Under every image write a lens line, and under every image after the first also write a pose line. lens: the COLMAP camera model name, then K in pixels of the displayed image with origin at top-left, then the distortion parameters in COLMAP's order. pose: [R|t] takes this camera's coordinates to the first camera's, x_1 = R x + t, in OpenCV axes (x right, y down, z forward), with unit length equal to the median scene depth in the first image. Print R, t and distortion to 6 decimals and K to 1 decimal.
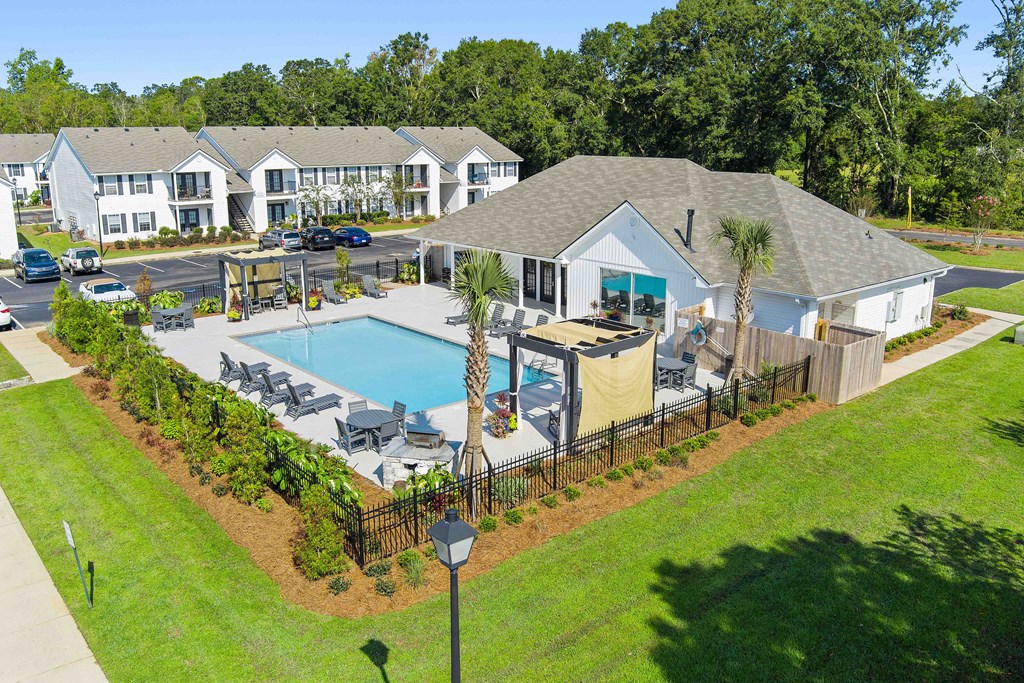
lens RADIAL K [[833.4, 0, 512.0], [0, 833.4, 341.5], [0, 0, 1]] dist [-0.066380, 0.005763]
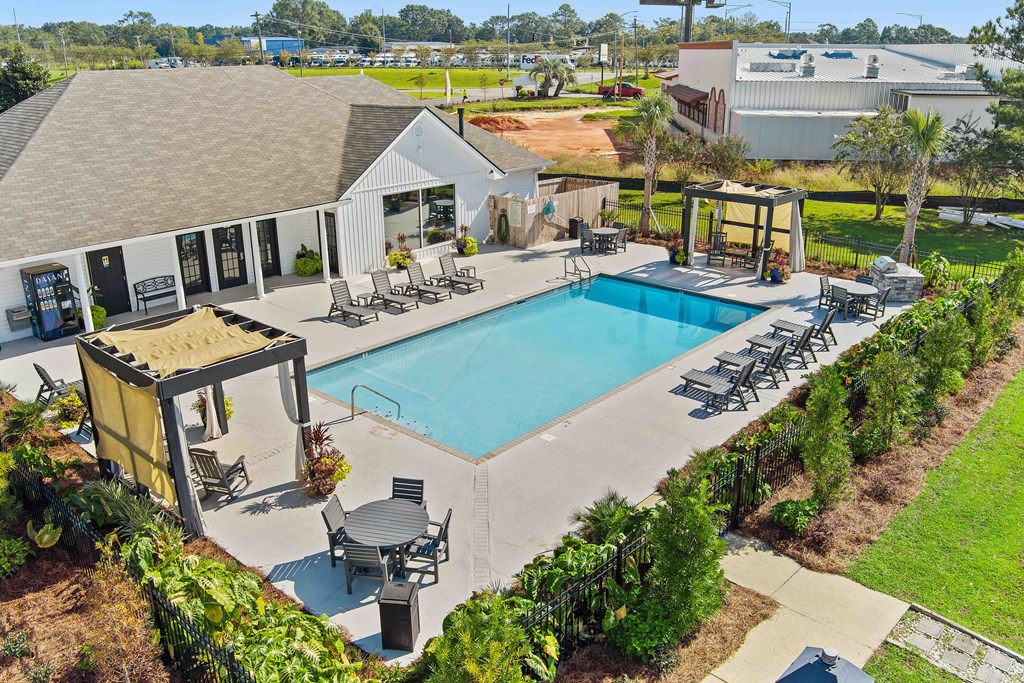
lens RADIAL K [[833.4, 0, 512.0], [0, 833.4, 341.5], [0, 0, 1]] dist [-0.066380, 0.005763]
pose [[-0.139001, -0.320390, 0.937032, -0.685972], [0.253327, 0.903230, 0.346411, -0.198951], [-0.957342, 0.285527, -0.044386, 0.909555]]
